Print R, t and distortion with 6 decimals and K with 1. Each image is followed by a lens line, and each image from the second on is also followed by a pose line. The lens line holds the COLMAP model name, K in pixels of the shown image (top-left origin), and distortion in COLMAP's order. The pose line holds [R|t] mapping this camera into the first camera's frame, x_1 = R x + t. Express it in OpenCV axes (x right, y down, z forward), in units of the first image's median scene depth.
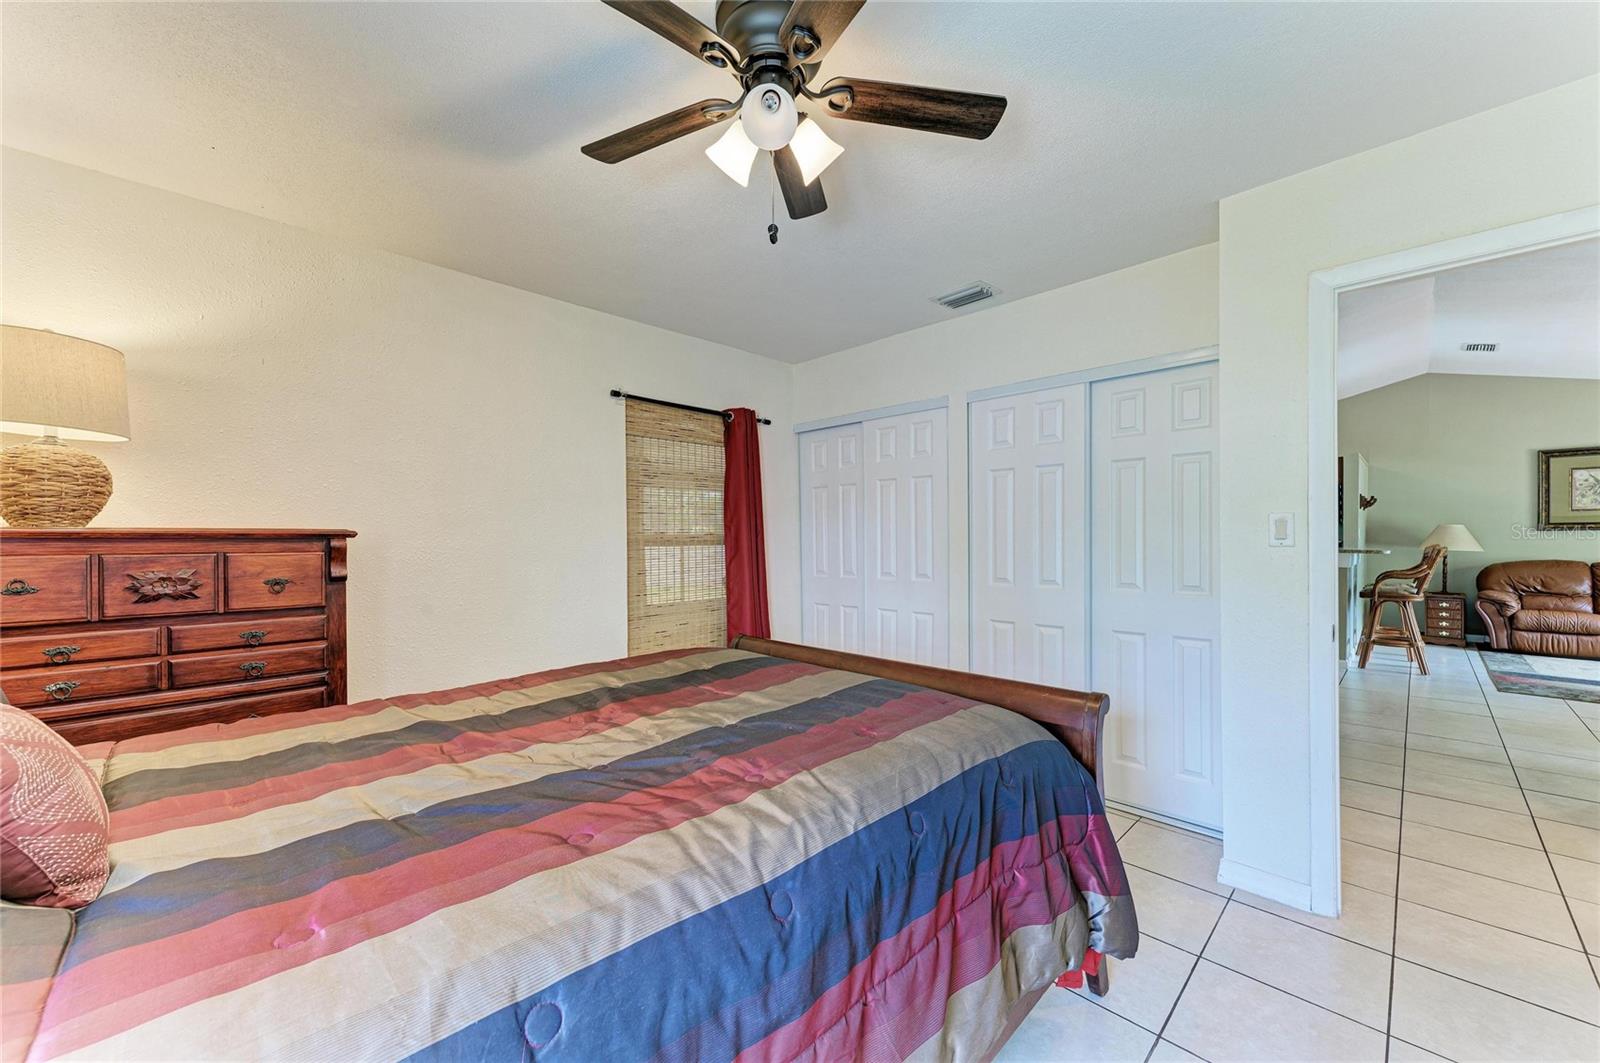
lens RADIAL K [[619.8, 0, 811.0], [0, 619.8, 540.5], [0, 0, 1]] dist [0.008312, -0.000635]
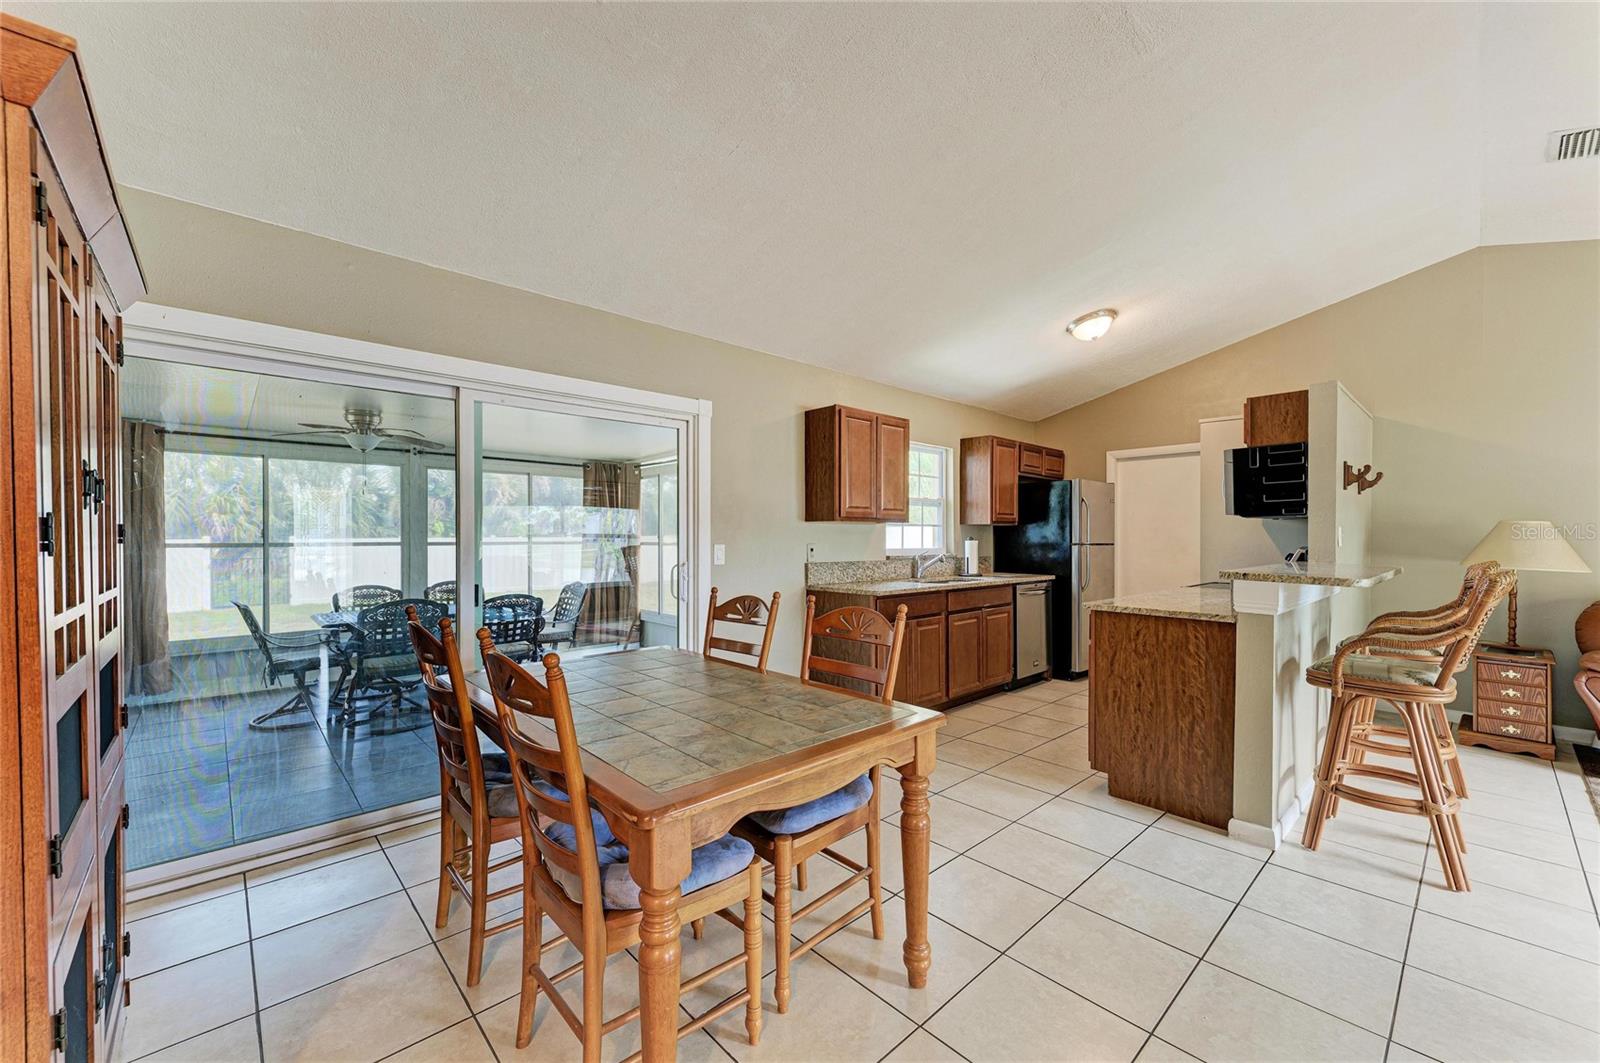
lens RADIAL K [[627.4, 0, 808.1], [0, 627.4, 534.4], [0, 0, 1]] dist [0.011914, -0.003456]
pose [[0.998781, 0.007489, -0.048793, 0.469079], [-0.007832, 0.999946, -0.006841, -0.005737], [0.048739, 0.007215, 0.998785, 0.459007]]
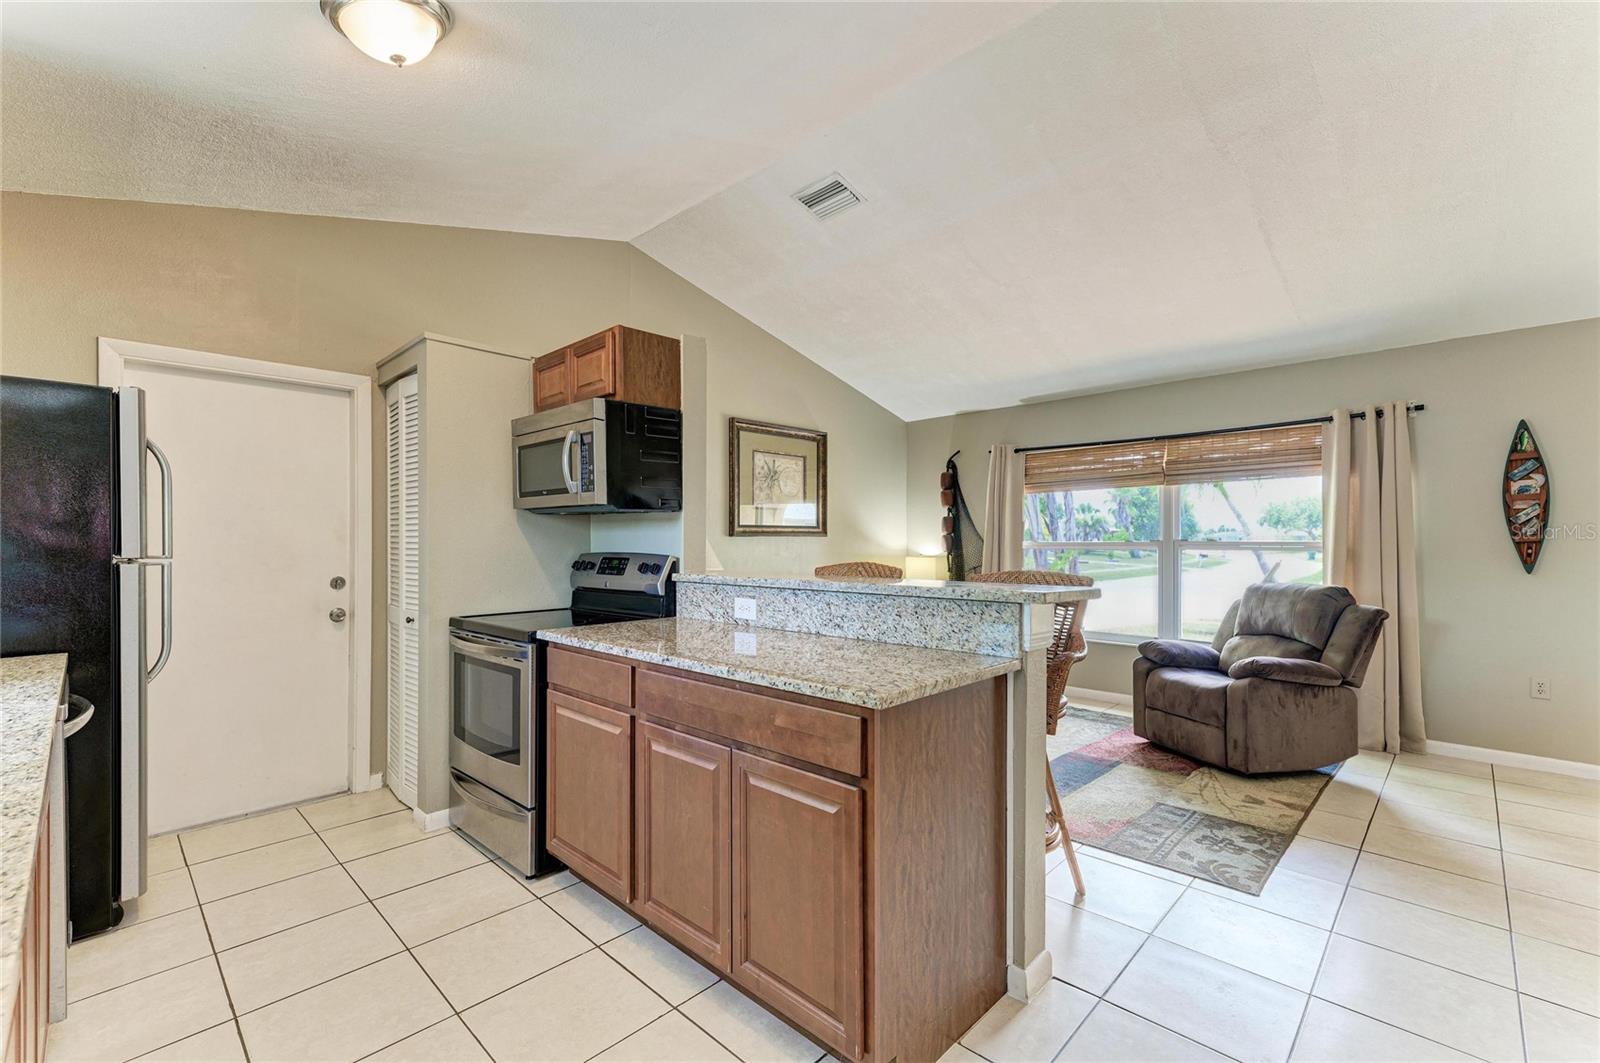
lens RADIAL K [[684.5, 0, 809.0], [0, 684.5, 540.7], [0, 0, 1]] dist [0.009868, -0.000160]
pose [[-0.009145, 0.004388, 0.999949, 0.434769], [0.005410, 0.999976, -0.004339, -0.007338], [-0.999944, 0.005370, -0.009169, 0.947891]]
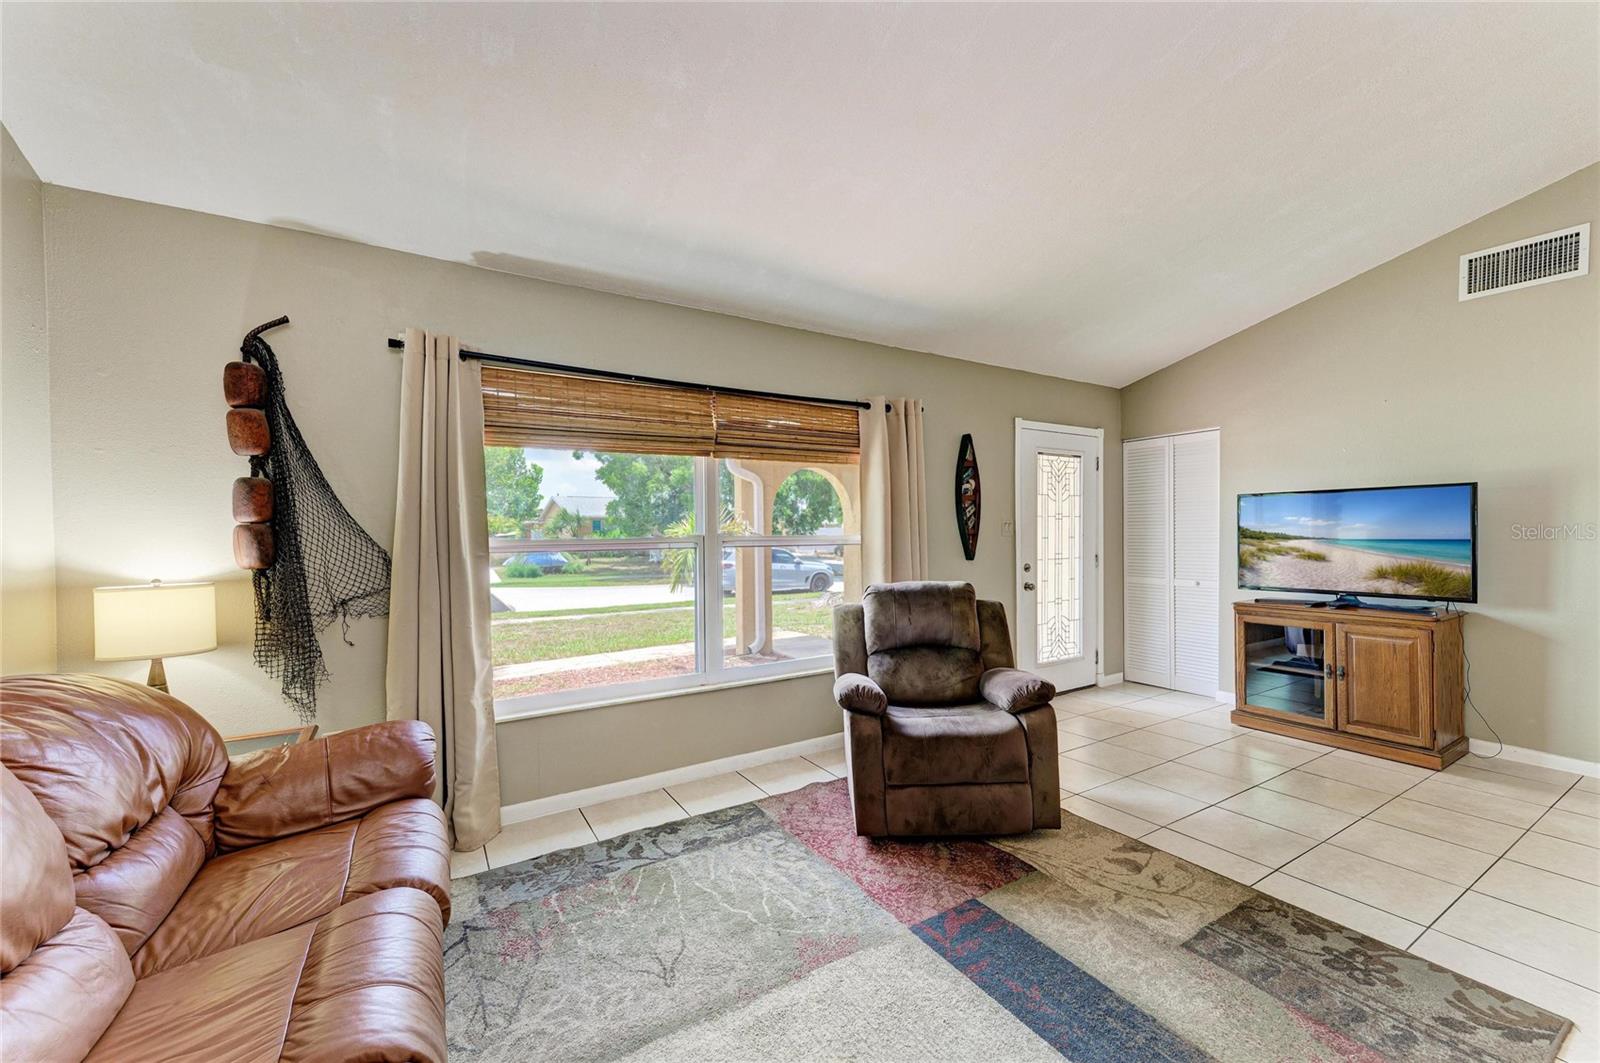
lens RADIAL K [[627.4, 0, 808.1], [0, 627.4, 534.4], [0, 0, 1]] dist [0.011914, -0.003456]
pose [[-0.971390, 0.011597, 0.237206, 1.002699], [0.013339, 0.999895, 0.005738, -0.011170], [-0.237114, 0.008738, -0.971443, 1.009480]]
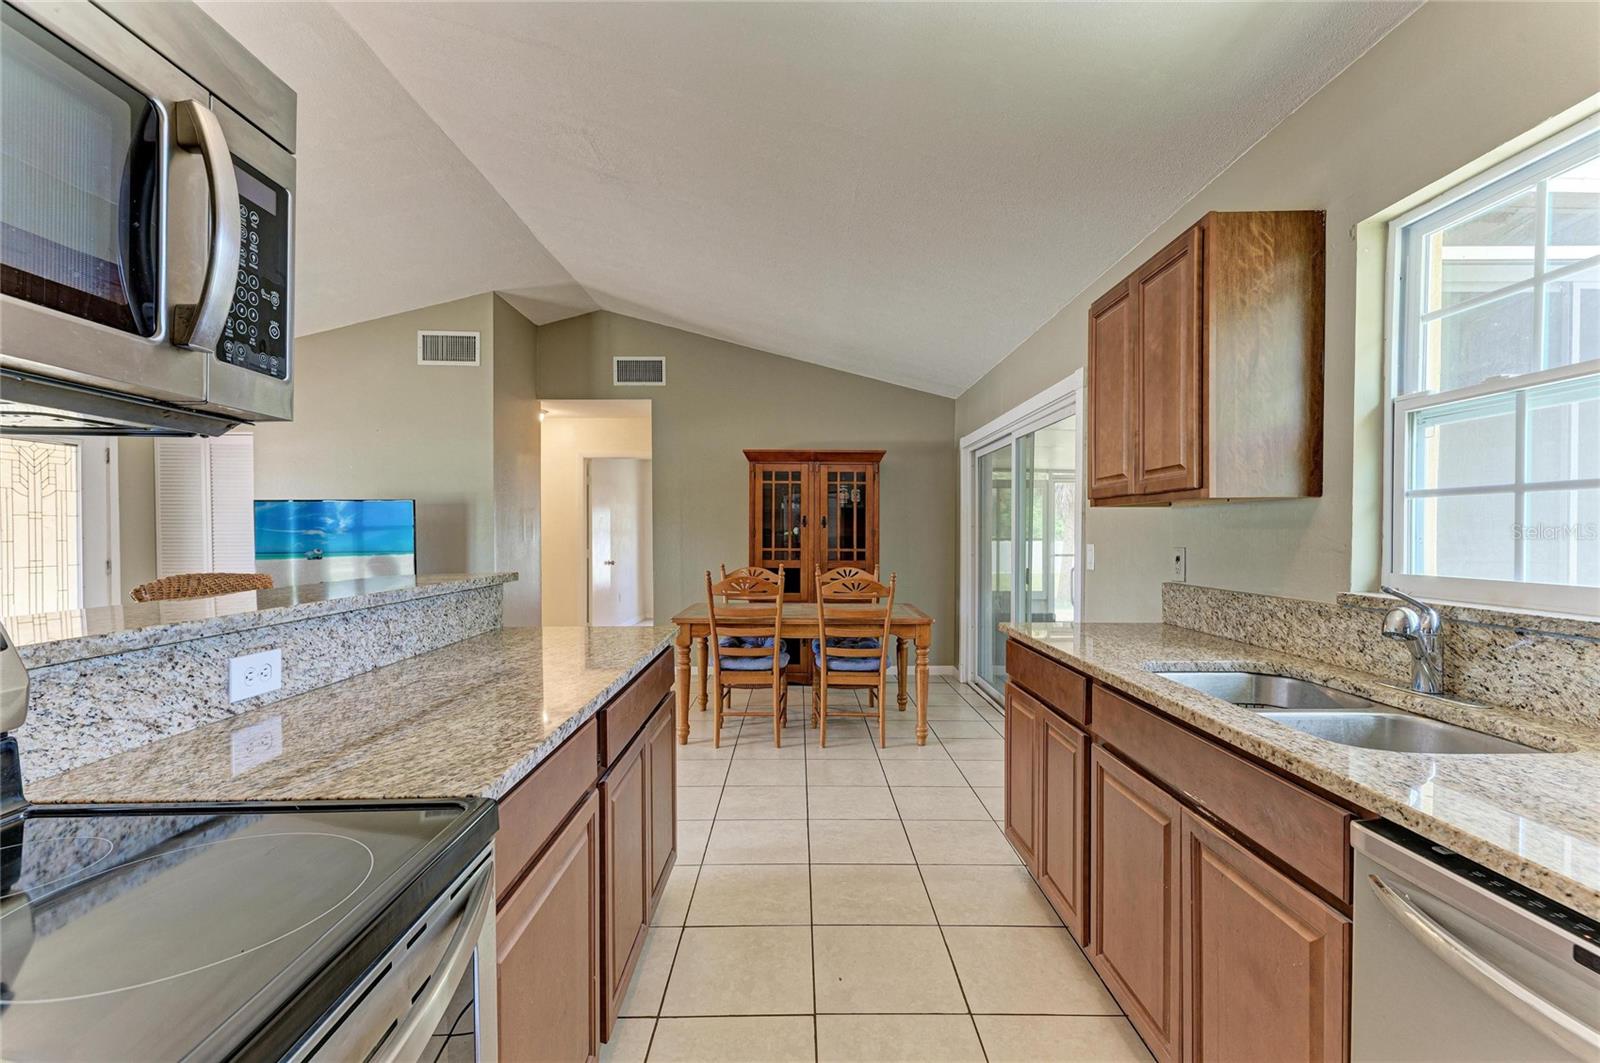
lens RADIAL K [[711.8, 0, 800.0], [0, 711.8, 531.5], [0, 0, 1]] dist [0.028771, -0.000196]
pose [[-0.712533, 0.003764, -0.701629, 0.864884], [0.000770, 0.999989, 0.004583, -0.011018], [0.701638, 0.002726, -0.712528, 1.233347]]
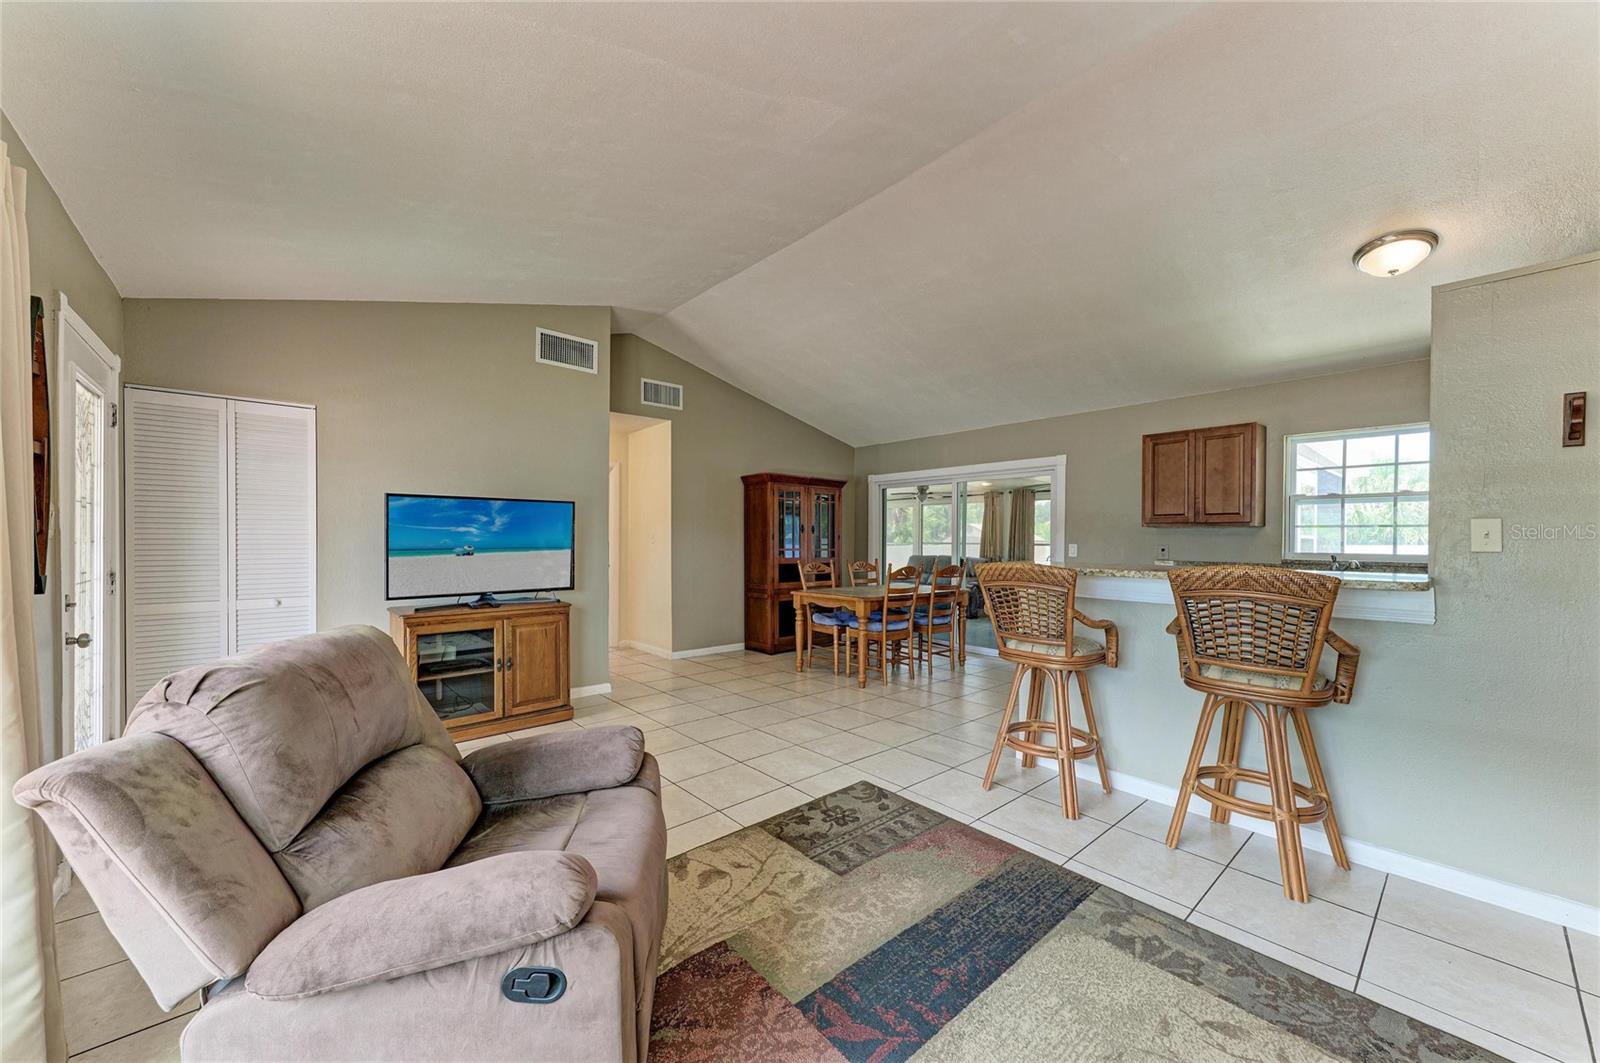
lens RADIAL K [[591.5, 0, 809.7], [0, 591.5, 540.9], [0, 0, 1]] dist [0.018171, 0.000015]
pose [[-0.068242, 0.007605, -0.997640, 1.228065], [-0.009828, 0.999917, 0.008295, -0.007614], [0.997620, 0.010371, -0.068162, 0.704620]]
